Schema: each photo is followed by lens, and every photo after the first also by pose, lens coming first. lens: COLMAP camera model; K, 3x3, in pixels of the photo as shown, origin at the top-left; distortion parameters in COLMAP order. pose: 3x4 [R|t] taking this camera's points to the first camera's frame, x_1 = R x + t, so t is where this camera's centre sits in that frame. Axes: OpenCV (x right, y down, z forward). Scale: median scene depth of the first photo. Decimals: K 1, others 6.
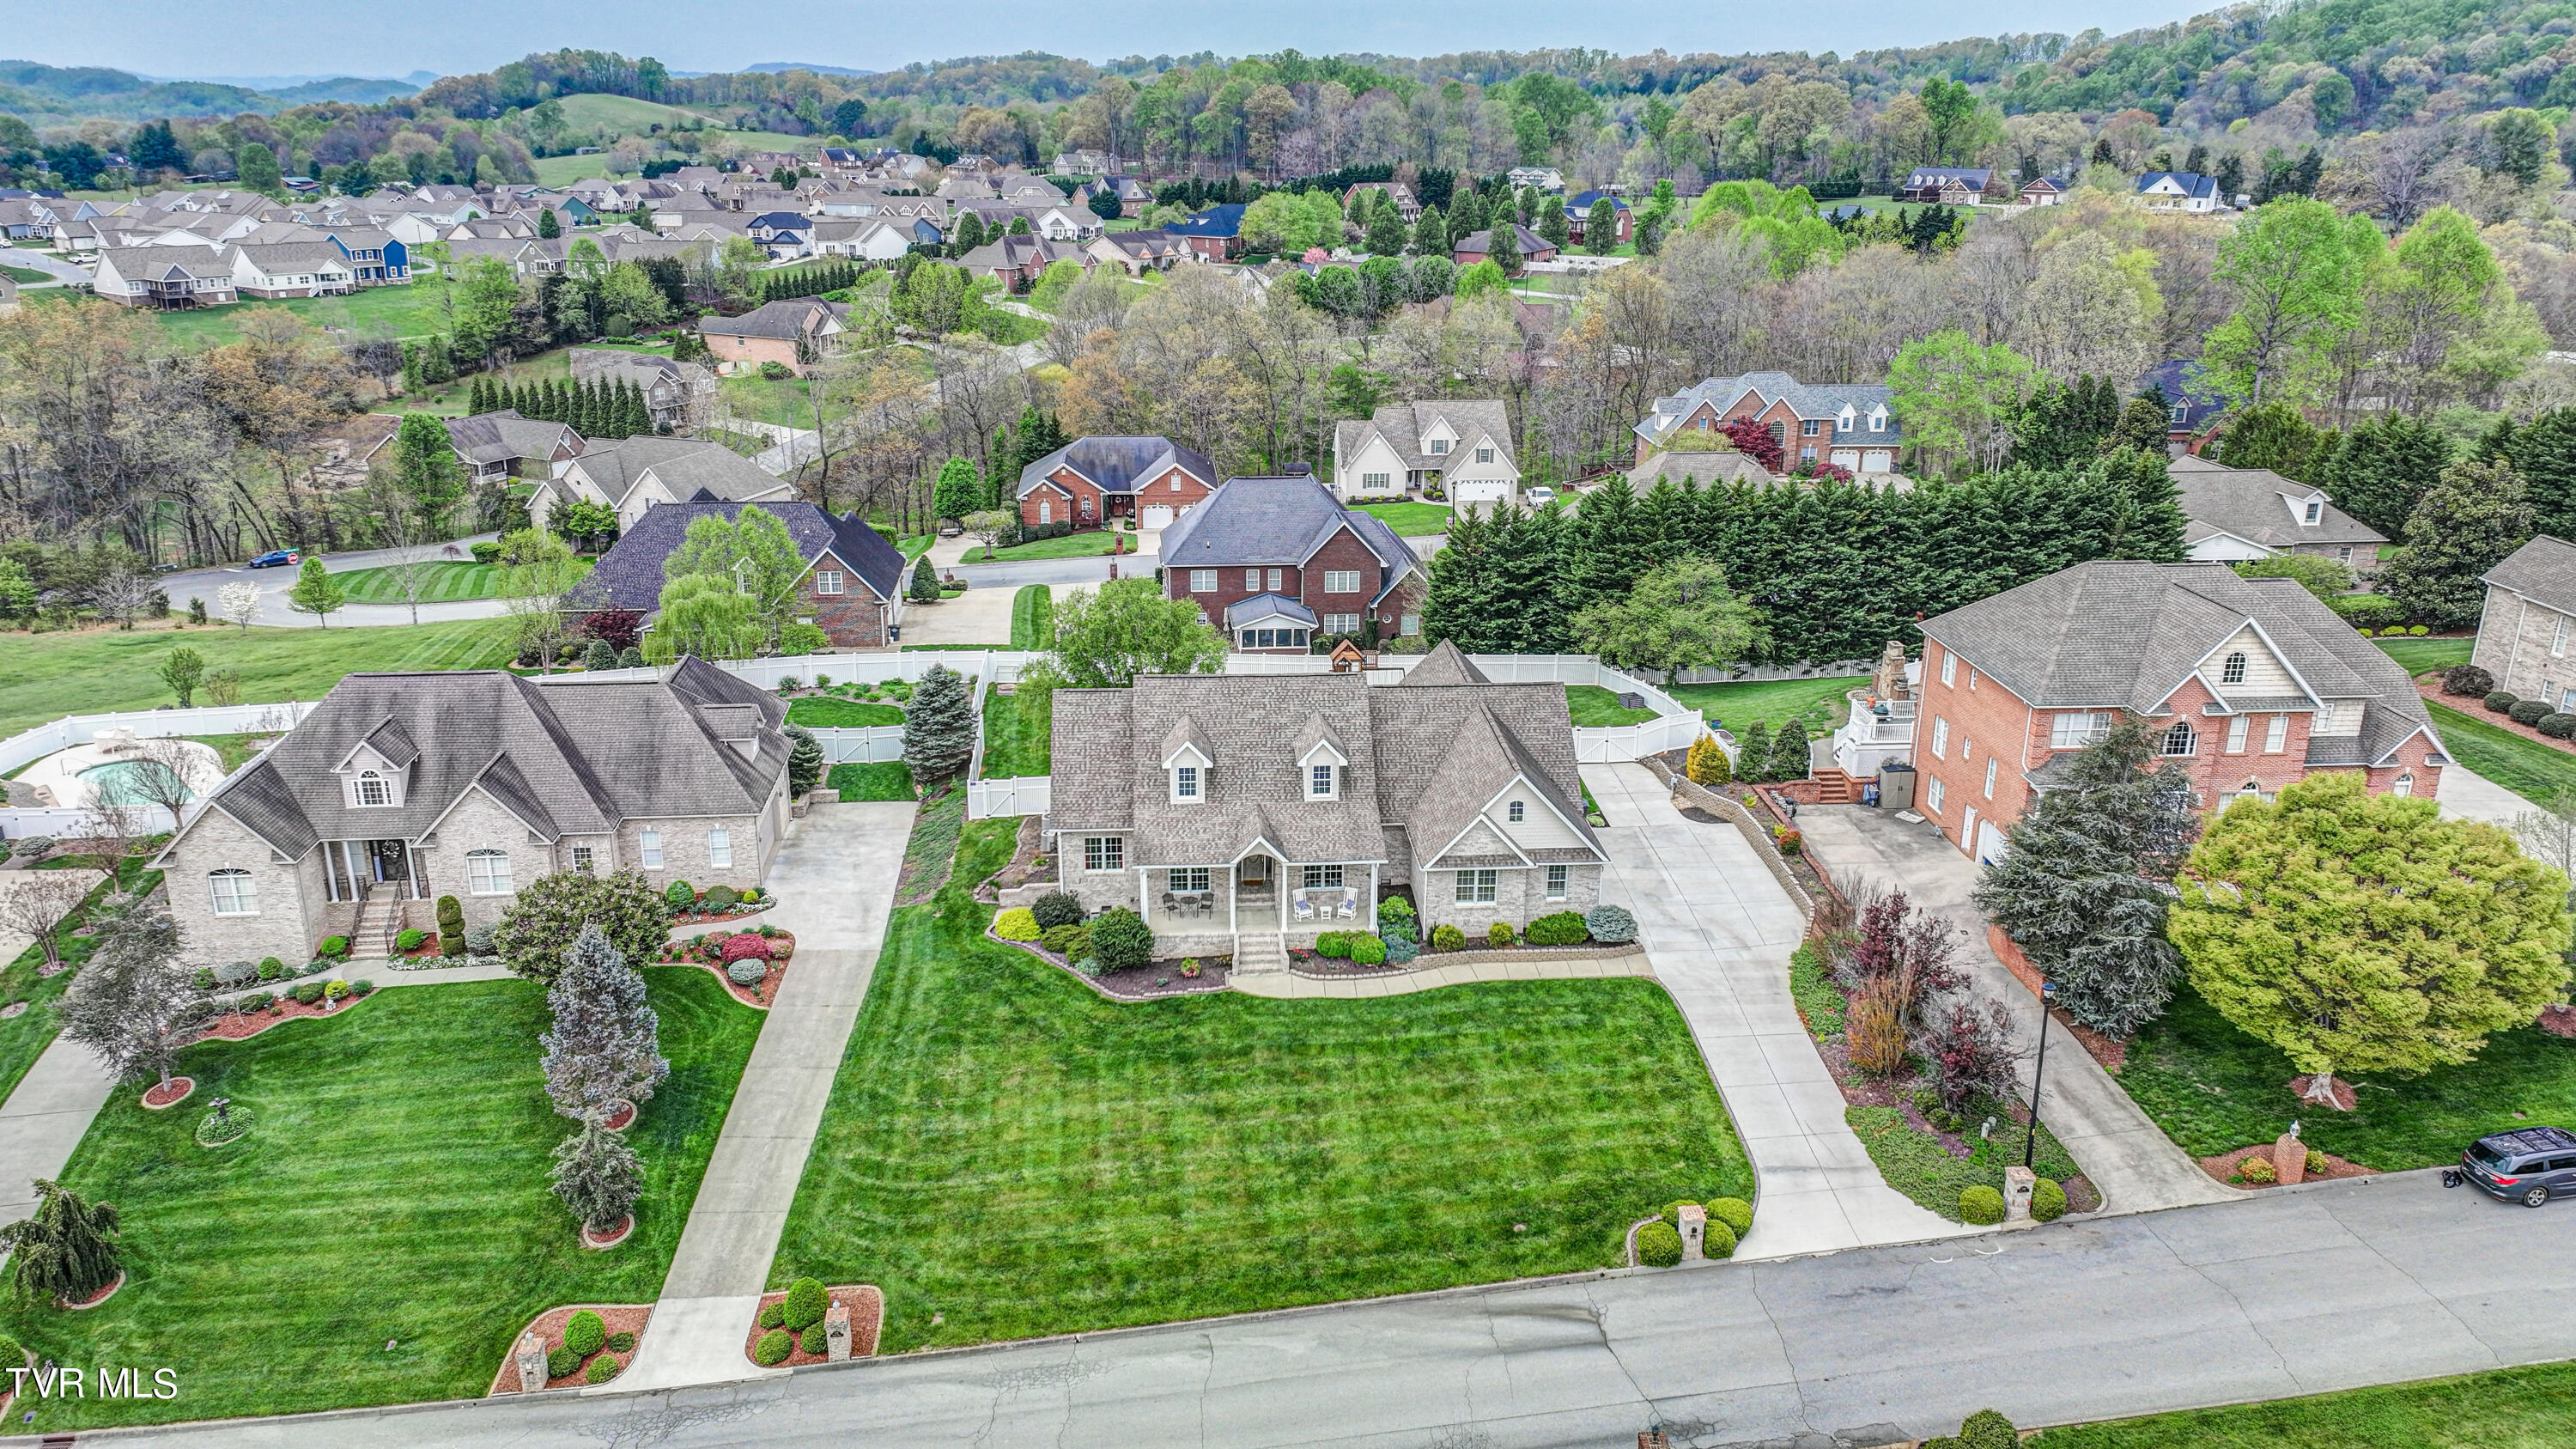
lens RADIAL K [[1801.3, 0, 1288.0], [0, 1801.3, 724.5], [0, 0, 1]] dist [0.007725, 0.003501]
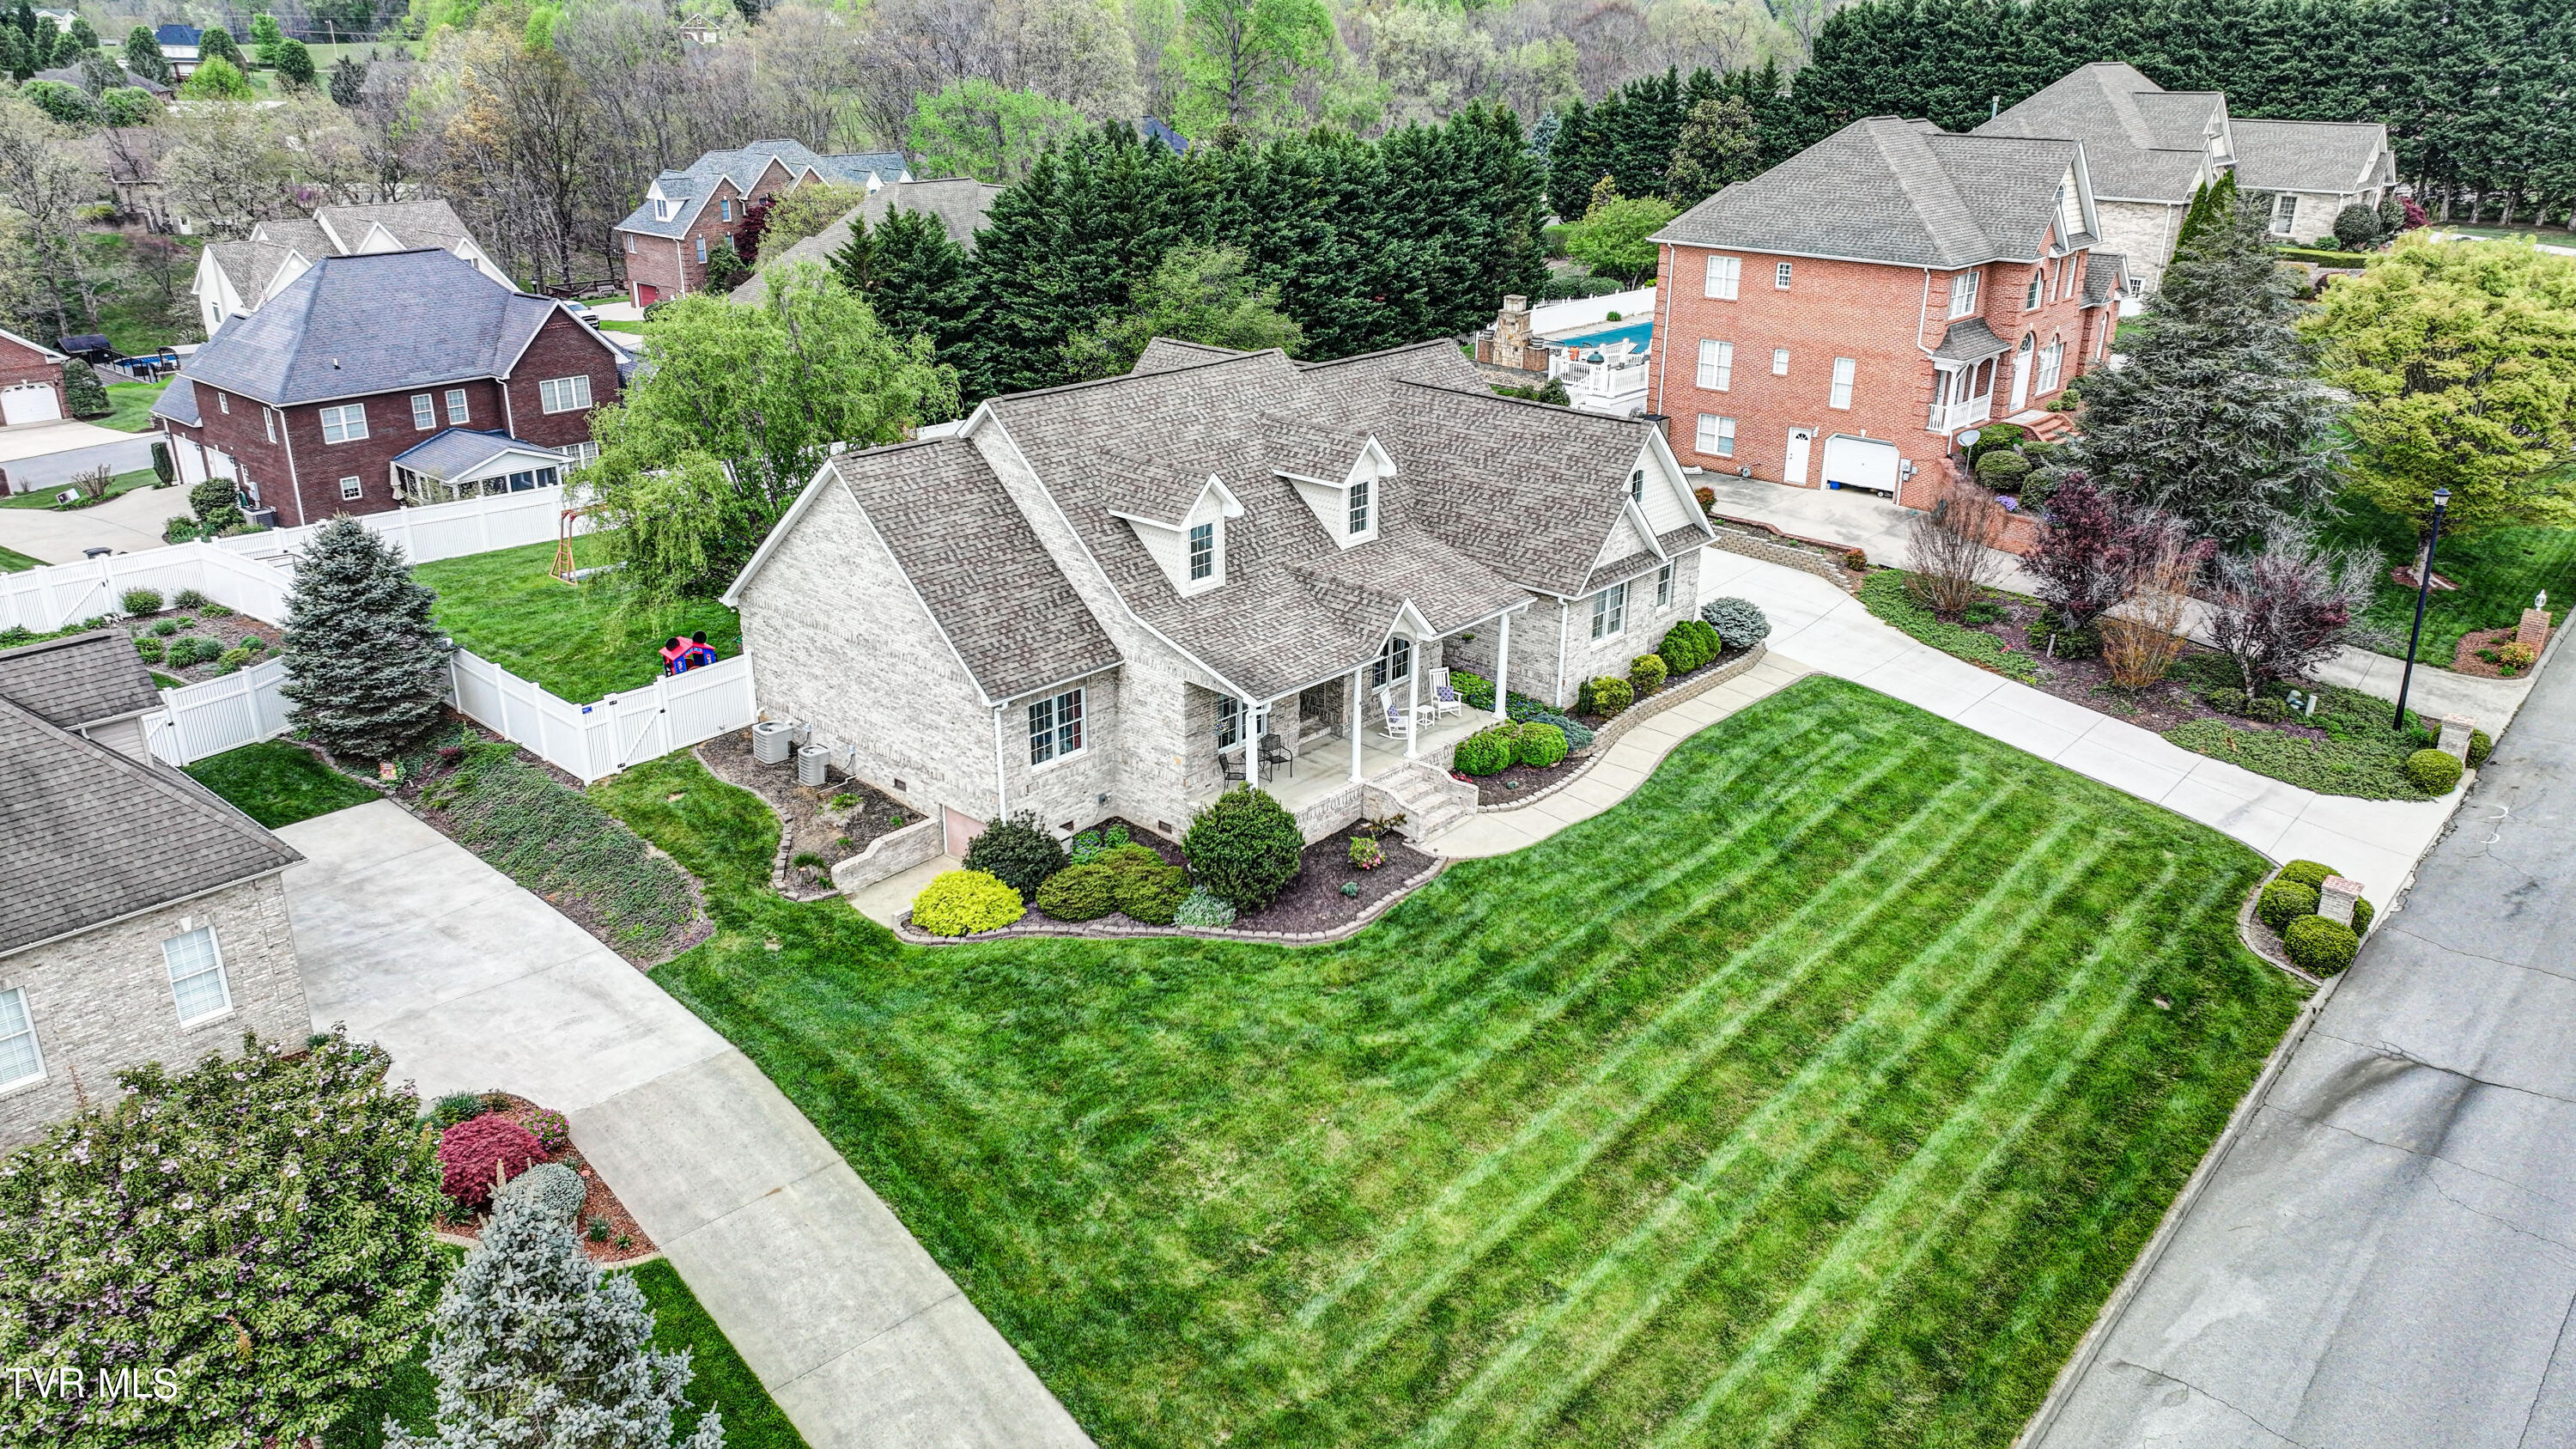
lens RADIAL K [[1800.9, 0, 1288.0], [0, 1800.9, 724.5], [0, 0, 1]] dist [-0.001451, 0.007503]
pose [[0.718852, -0.254239, 0.647004, -0.419834], [0.221576, 0.965976, 0.133398, 0.015496], [-0.658905, 0.047467, 0.750727, 0.582774]]
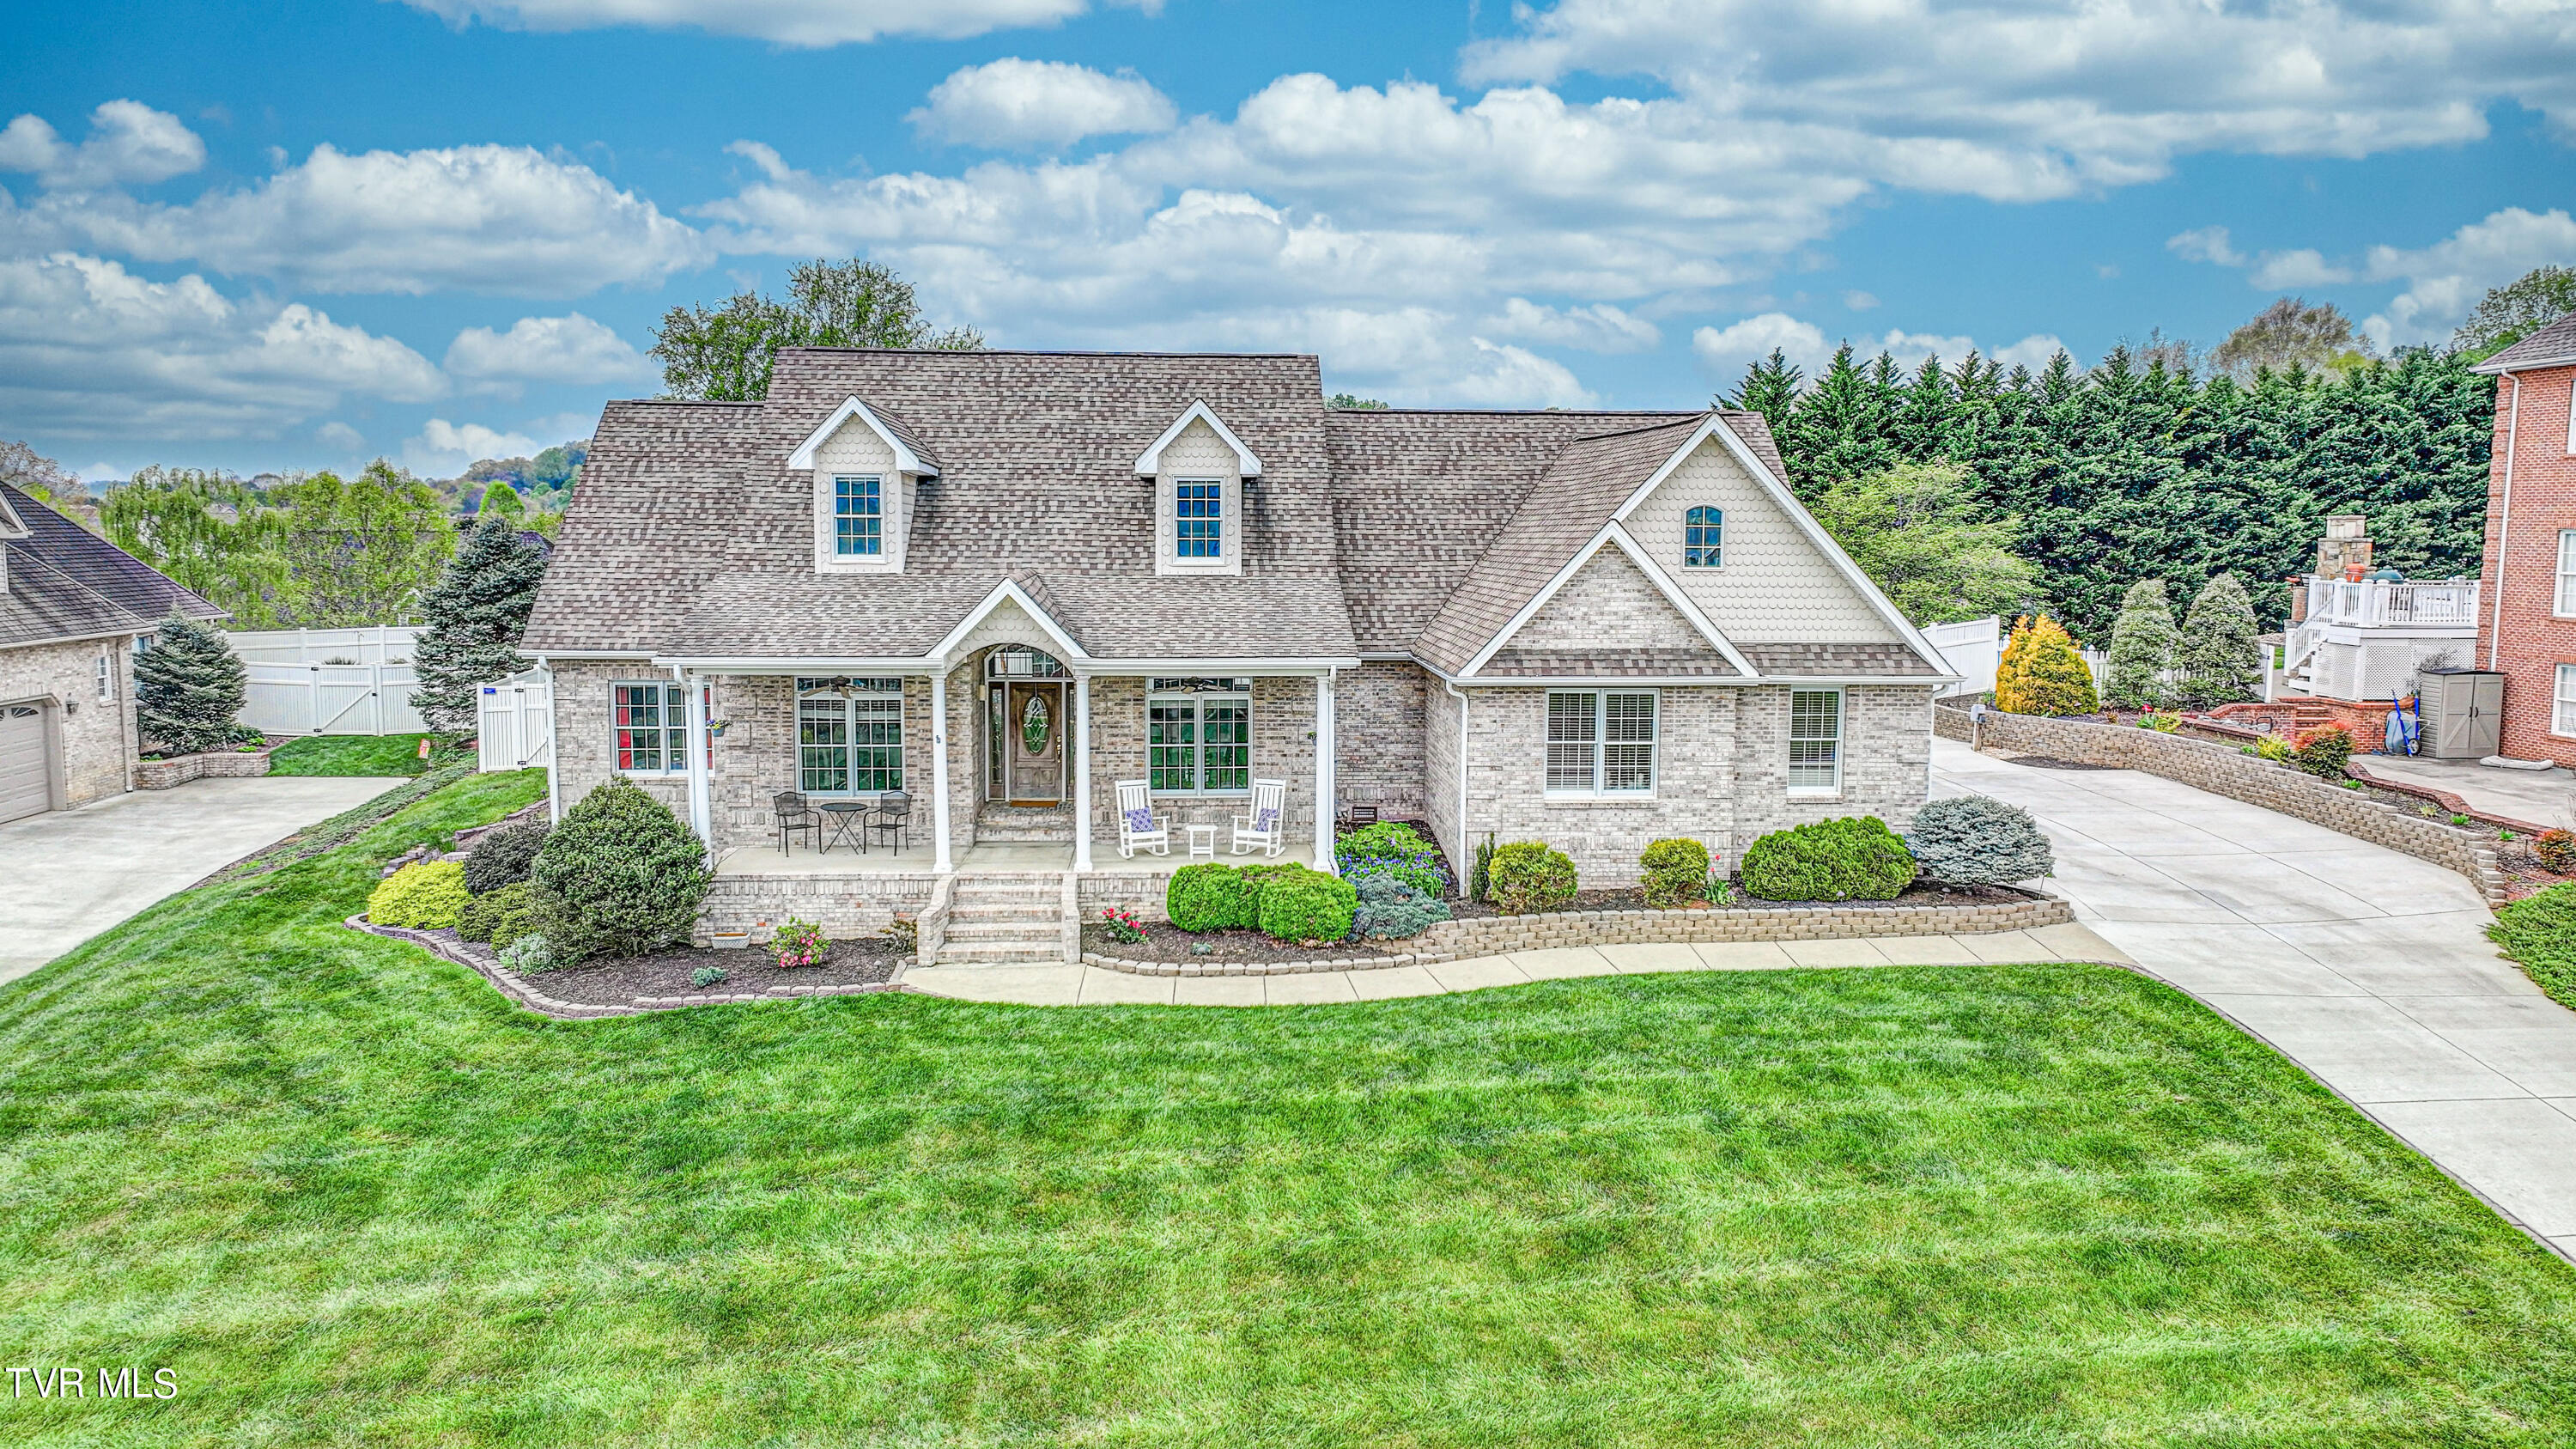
lens RADIAL K [[1800.9, 0, 1288.0], [0, 1800.9, 724.5], [0, 0, 1]] dist [-0.001451, 0.007503]
pose [[0.999927, 0.000408, -0.012079, 0.044828], [-0.003050, 0.975600, -0.219535, 0.167524], [0.011695, 0.219556, 0.975530, 0.639177]]
